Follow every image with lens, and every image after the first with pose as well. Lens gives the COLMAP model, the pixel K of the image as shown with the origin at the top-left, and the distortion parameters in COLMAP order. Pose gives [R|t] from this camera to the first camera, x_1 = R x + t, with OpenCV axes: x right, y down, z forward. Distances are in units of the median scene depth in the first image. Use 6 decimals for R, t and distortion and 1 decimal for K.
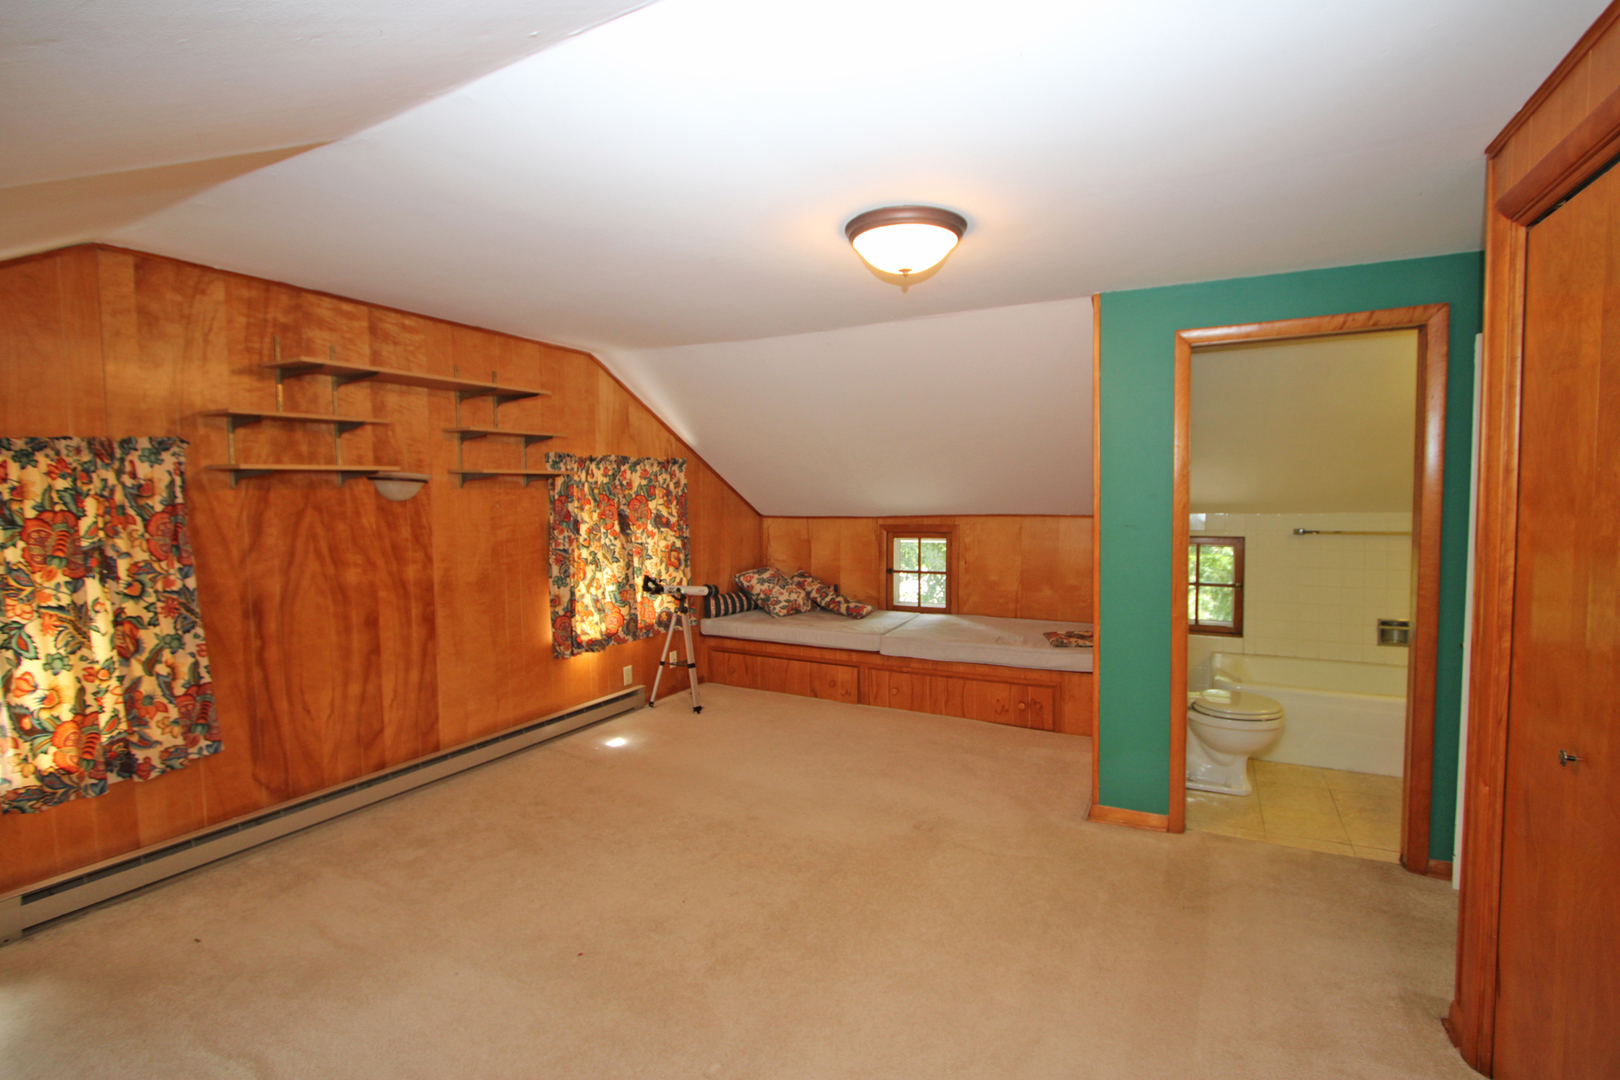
lens RADIAL K [[744.1, 0, 821.0], [0, 744.1, 538.0], [0, 0, 1]] dist [-0.002509, 0.000509]
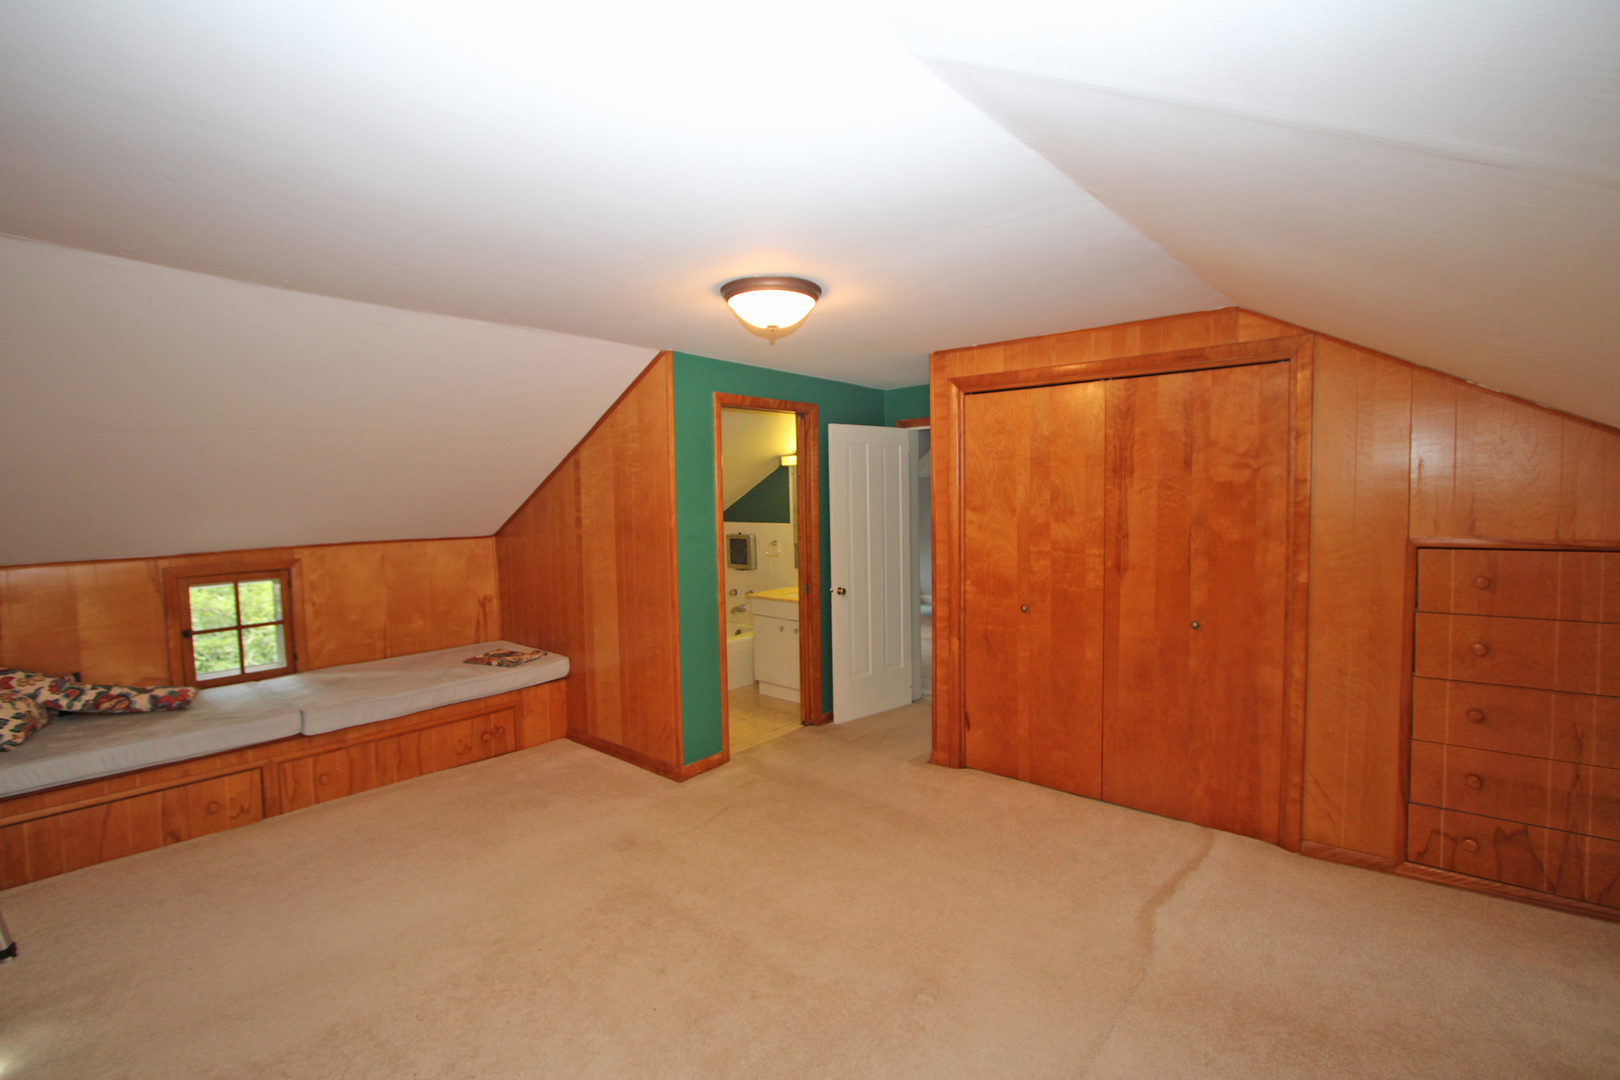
lens RADIAL K [[744.1, 0, 821.6], [0, 744.1, 538.5], [0, 0, 1]] dist [-0.002509, 0.000509]
pose [[0.238766, -0.048630, 0.969859, -0.459664], [0.076126, 0.996609, 0.031230, -0.021666], [-0.968089, 0.066374, 0.241658, 0.281554]]
